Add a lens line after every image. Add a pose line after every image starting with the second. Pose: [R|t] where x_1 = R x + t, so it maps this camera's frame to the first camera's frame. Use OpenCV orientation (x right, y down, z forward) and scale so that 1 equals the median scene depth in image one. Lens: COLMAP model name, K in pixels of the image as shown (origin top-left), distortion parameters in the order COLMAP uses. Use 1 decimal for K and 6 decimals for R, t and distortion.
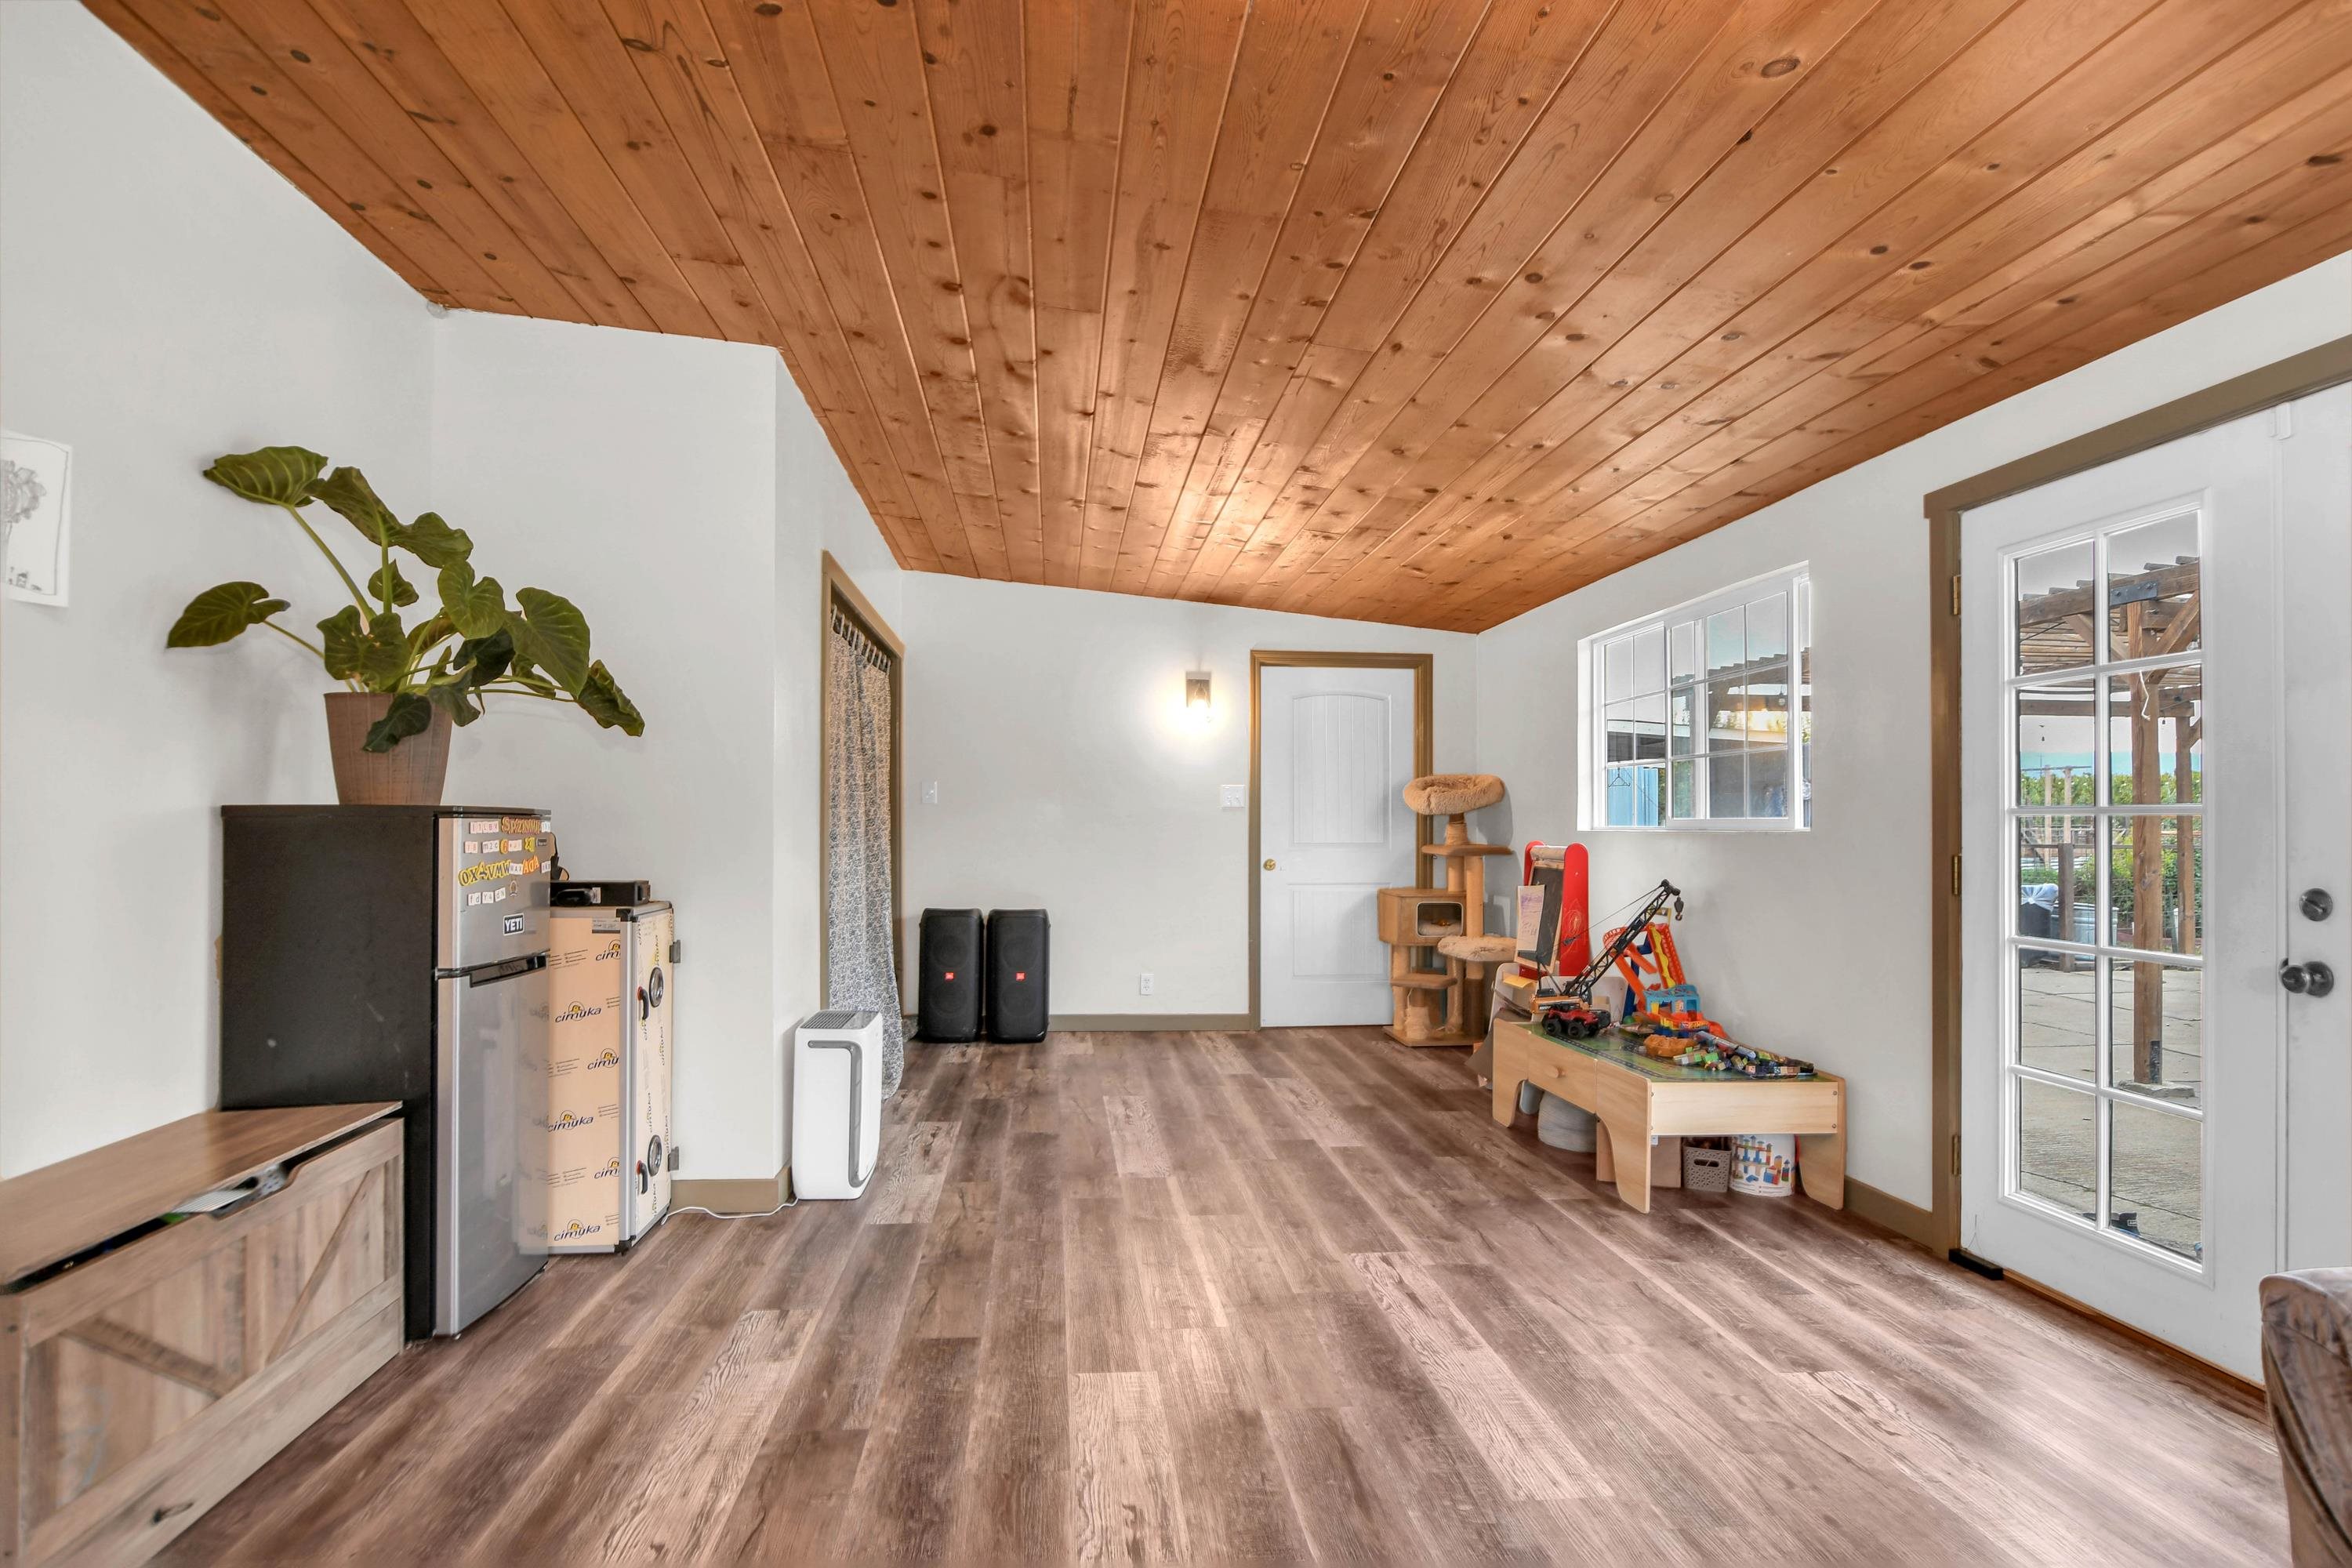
lens RADIAL K [[1287.8, 0, 1189.3], [0, 1287.8, 789.3], [0, 0, 1]] dist [-0.008273, -0.000862]
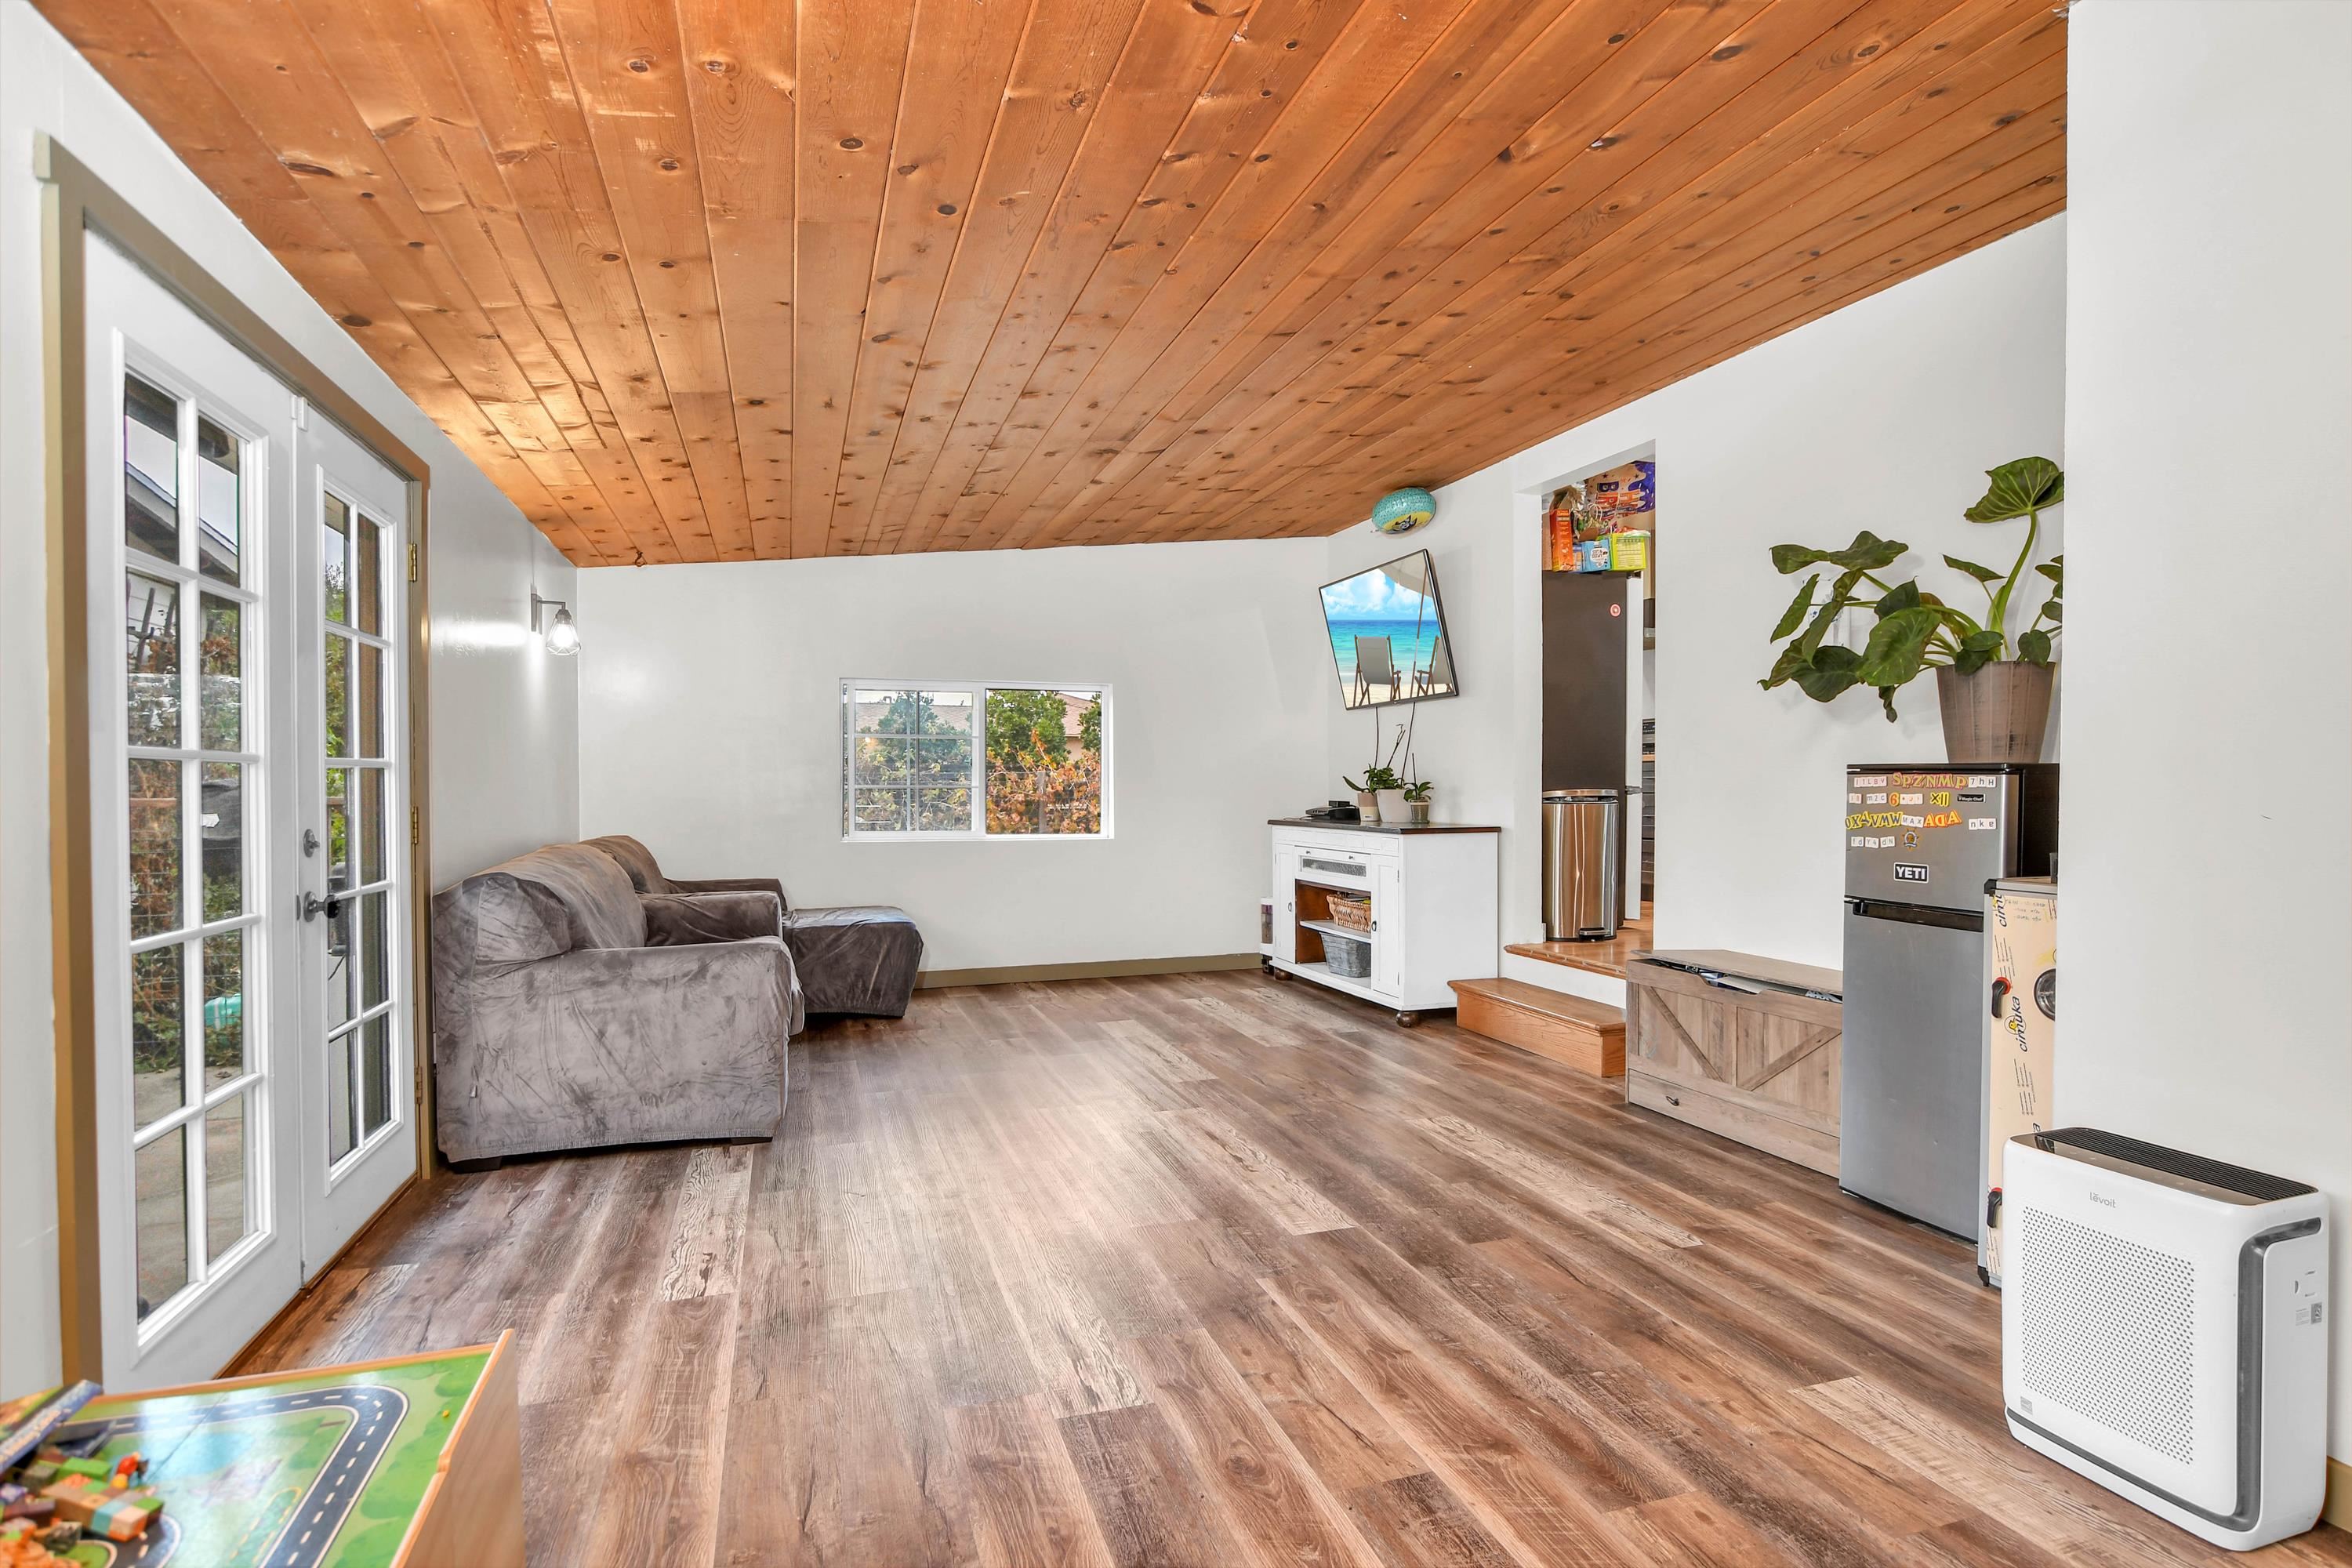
lens RADIAL K [[1287.8, 0, 1185.9], [0, 1287.8, 793.1], [0, 0, 1]] dist [-0.008273, -0.000862]
pose [[-0.981938, -0.001406, -0.189199, 0.274055], [0.002152, 0.999825, -0.018598, 0.058965], [0.189192, -0.018669, -0.981763, 1.979846]]
